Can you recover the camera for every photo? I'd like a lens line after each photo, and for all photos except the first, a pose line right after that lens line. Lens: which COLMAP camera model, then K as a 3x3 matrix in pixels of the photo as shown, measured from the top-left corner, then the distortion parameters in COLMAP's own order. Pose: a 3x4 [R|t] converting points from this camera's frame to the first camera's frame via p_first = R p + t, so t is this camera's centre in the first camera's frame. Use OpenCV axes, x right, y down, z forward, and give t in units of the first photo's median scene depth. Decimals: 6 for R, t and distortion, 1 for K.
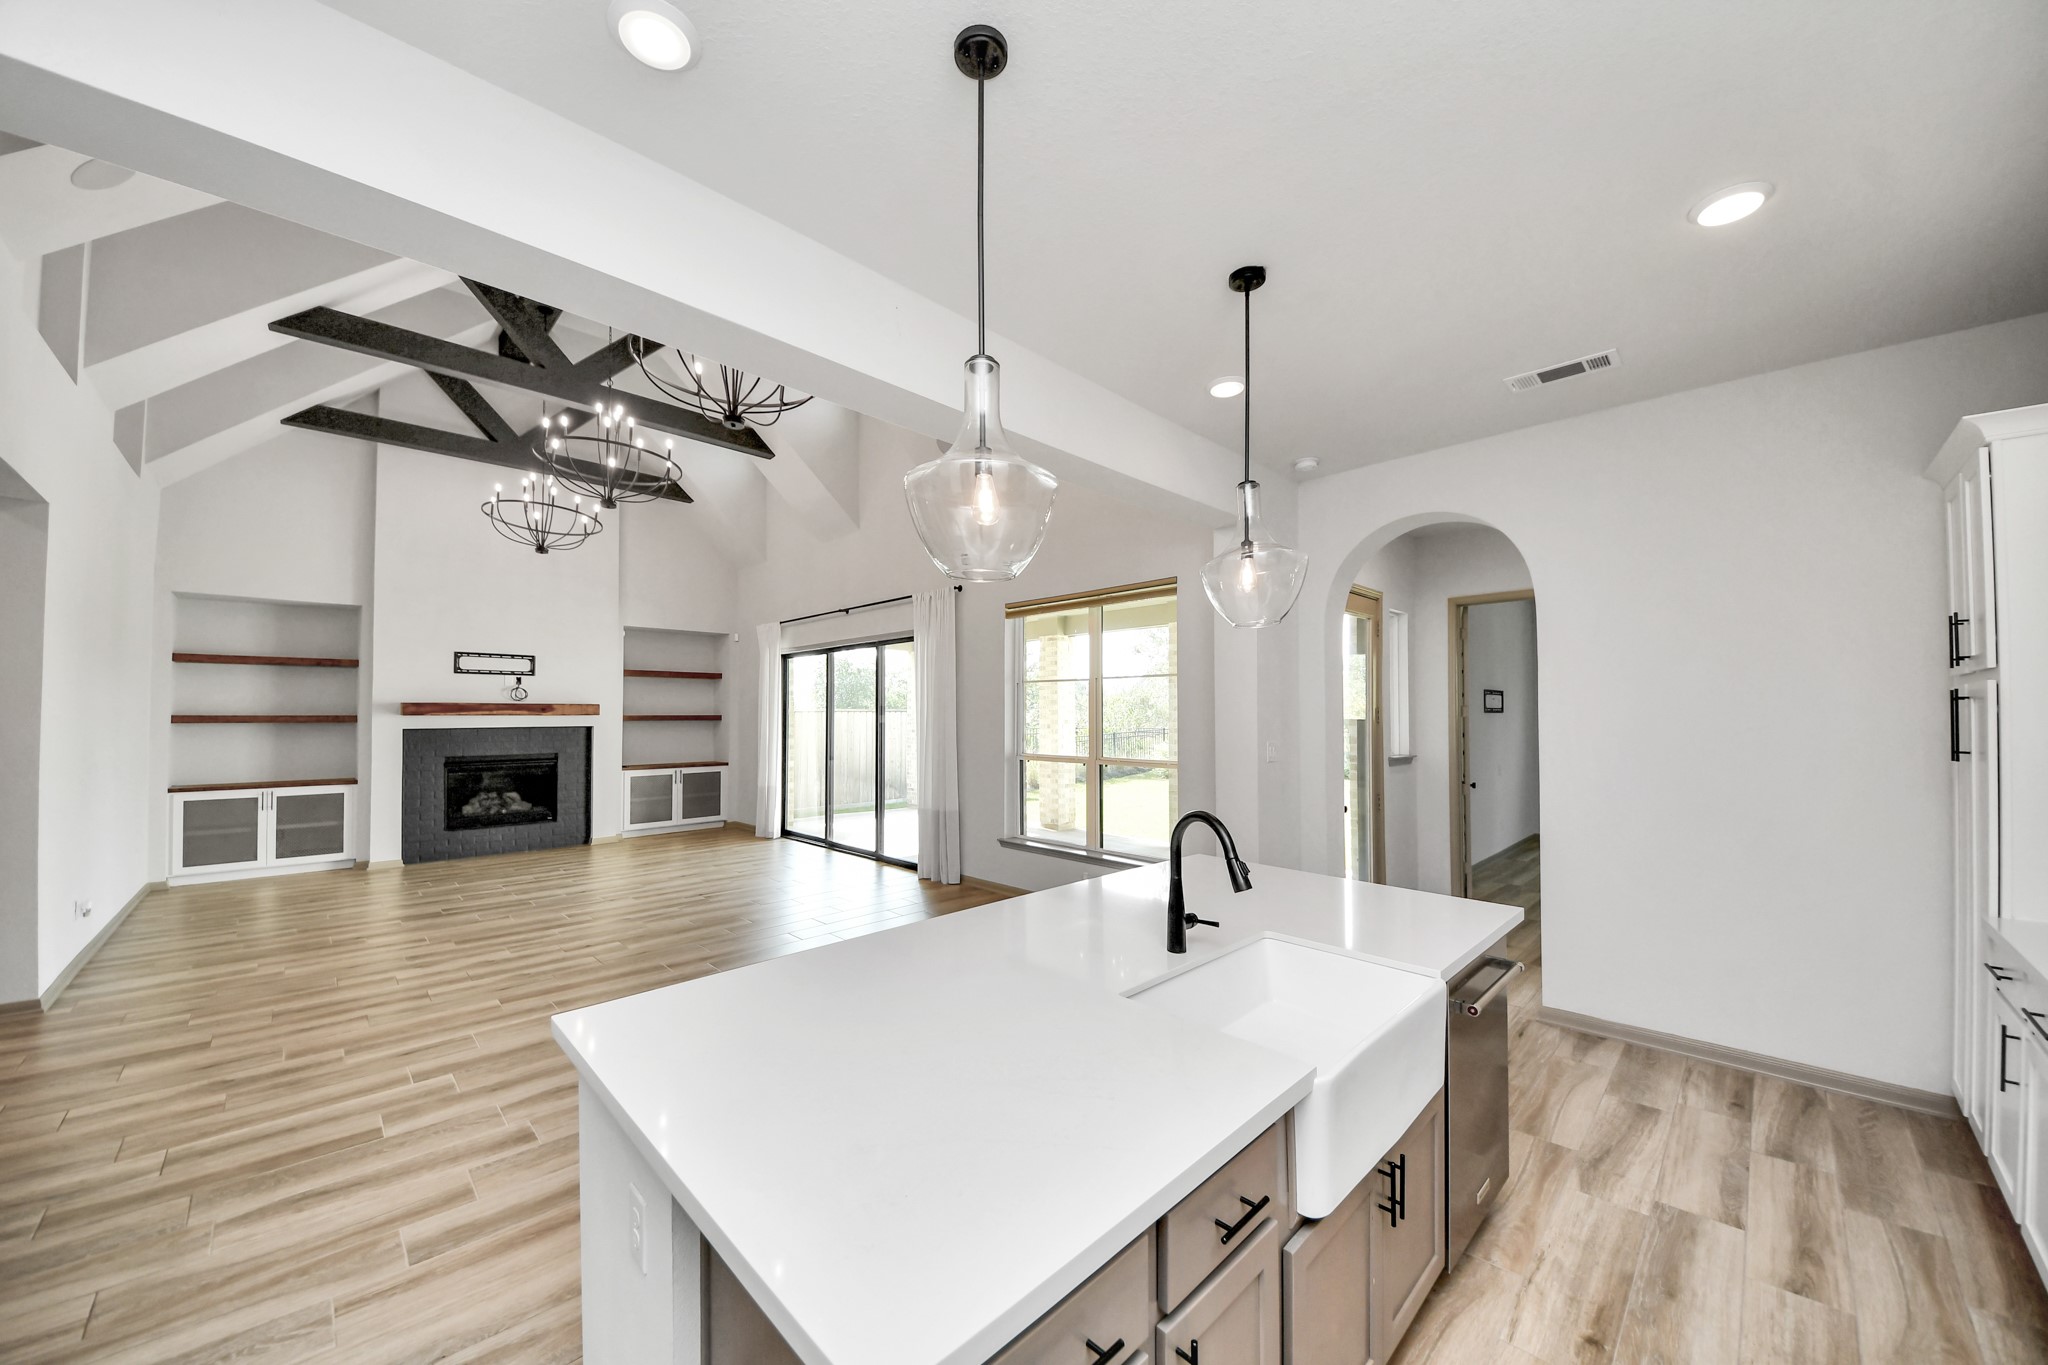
lens RADIAL K [[750.4, 0, 1034.3], [0, 750.4, 694.1], [0, 0, 1]] dist [0.000642, -0.000818]
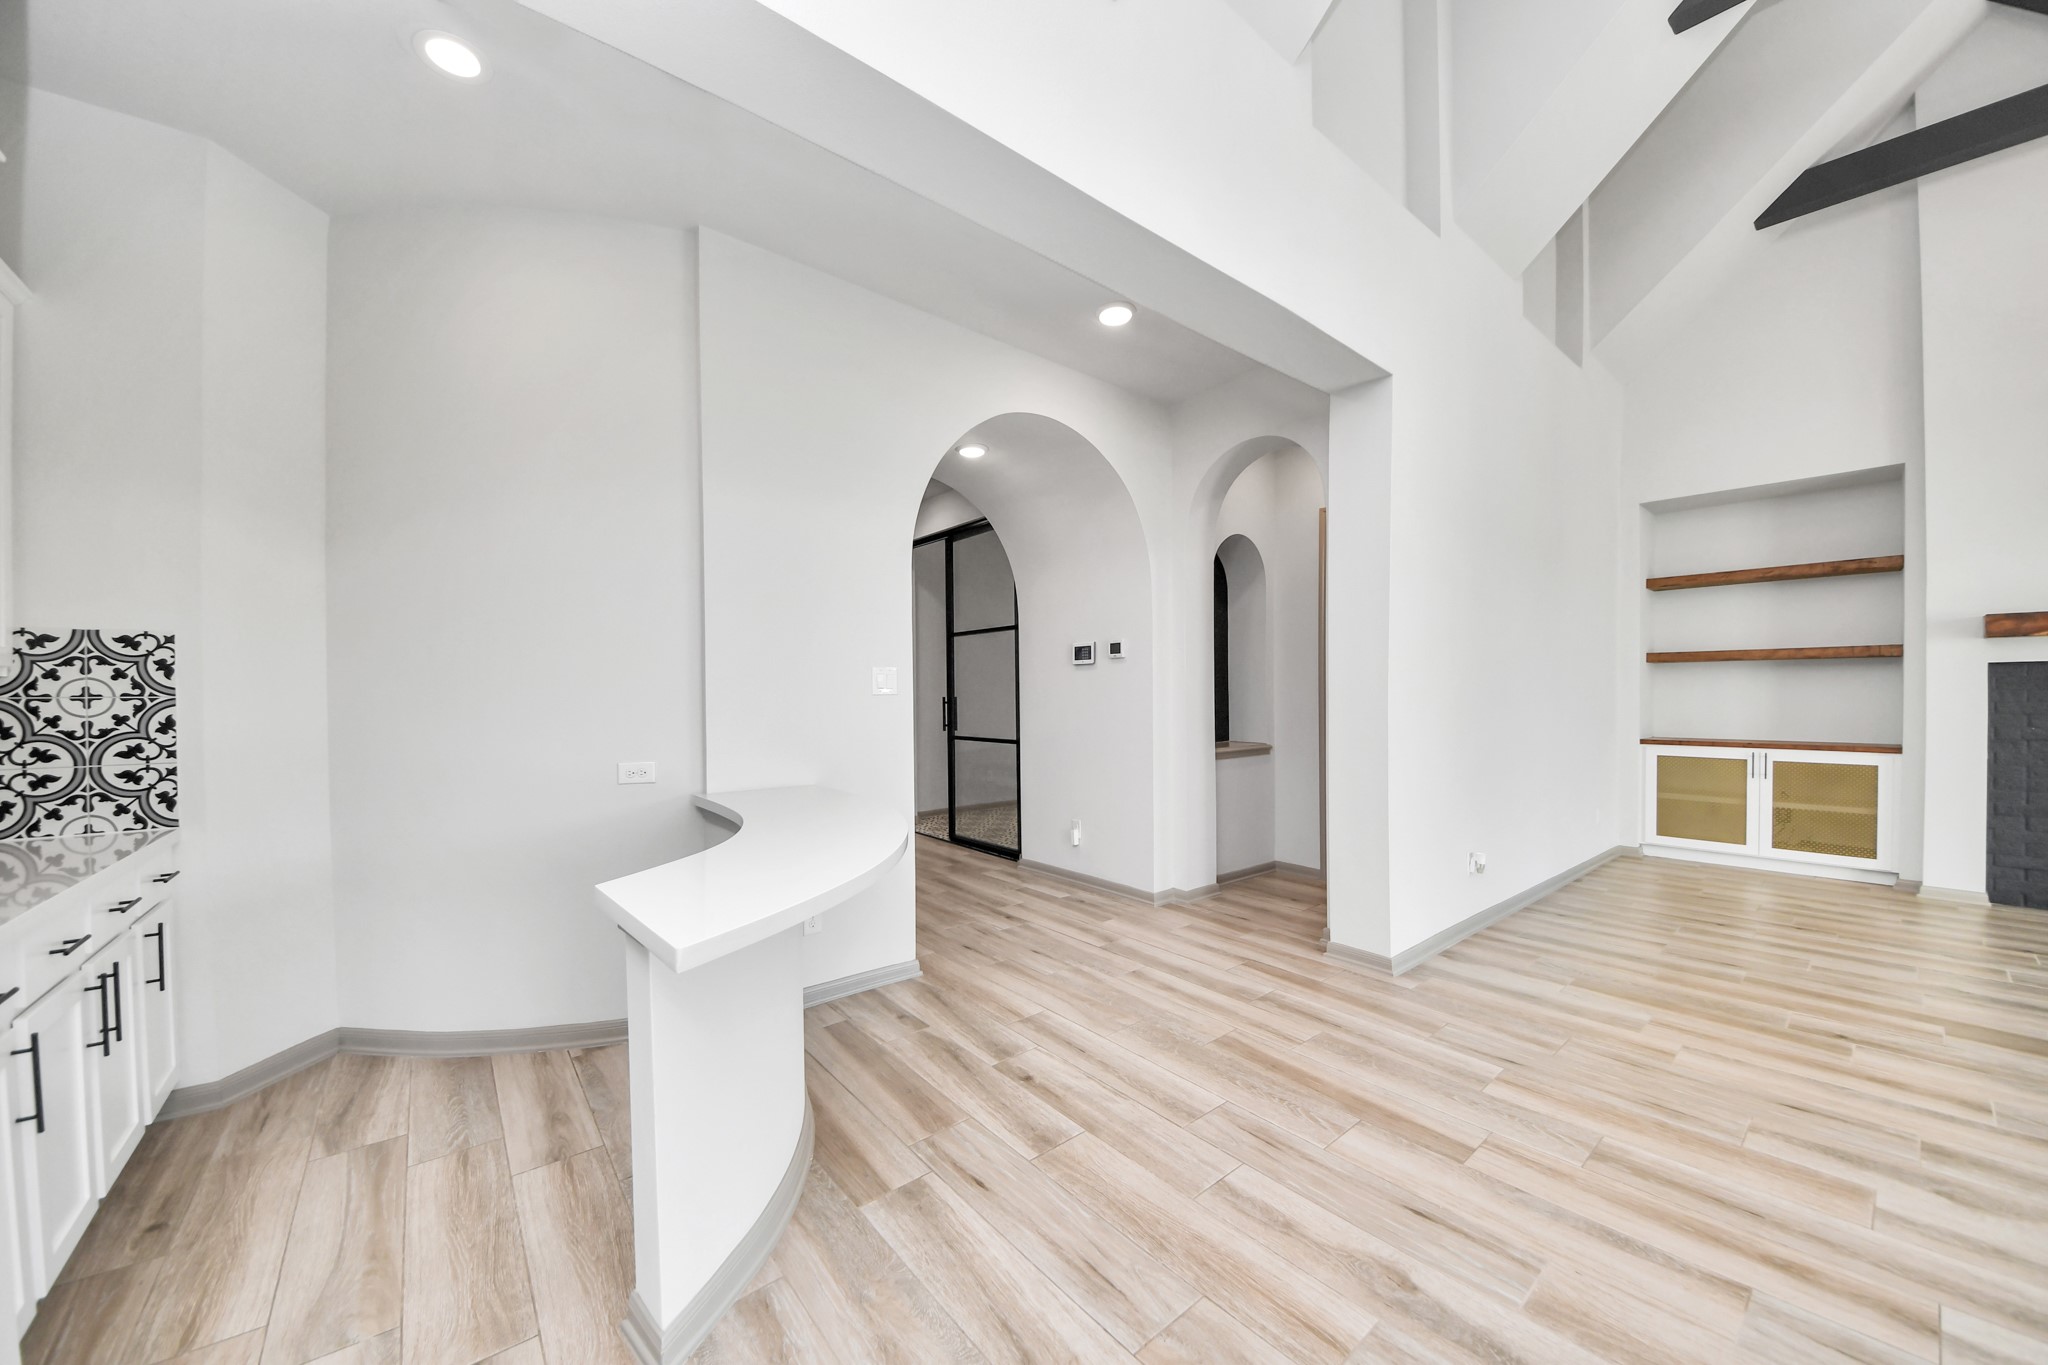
lens RADIAL K [[750.4, 0, 1023.6], [0, 750.4, 700.9], [0, 0, 1]] dist [0.000642, -0.000818]
pose [[-0.072378, 0.009406, -0.997333, -0.247157], [0.029344, 0.999543, 0.007297, 0.053217], [0.996946, -0.028737, -0.072621, 0.344187]]
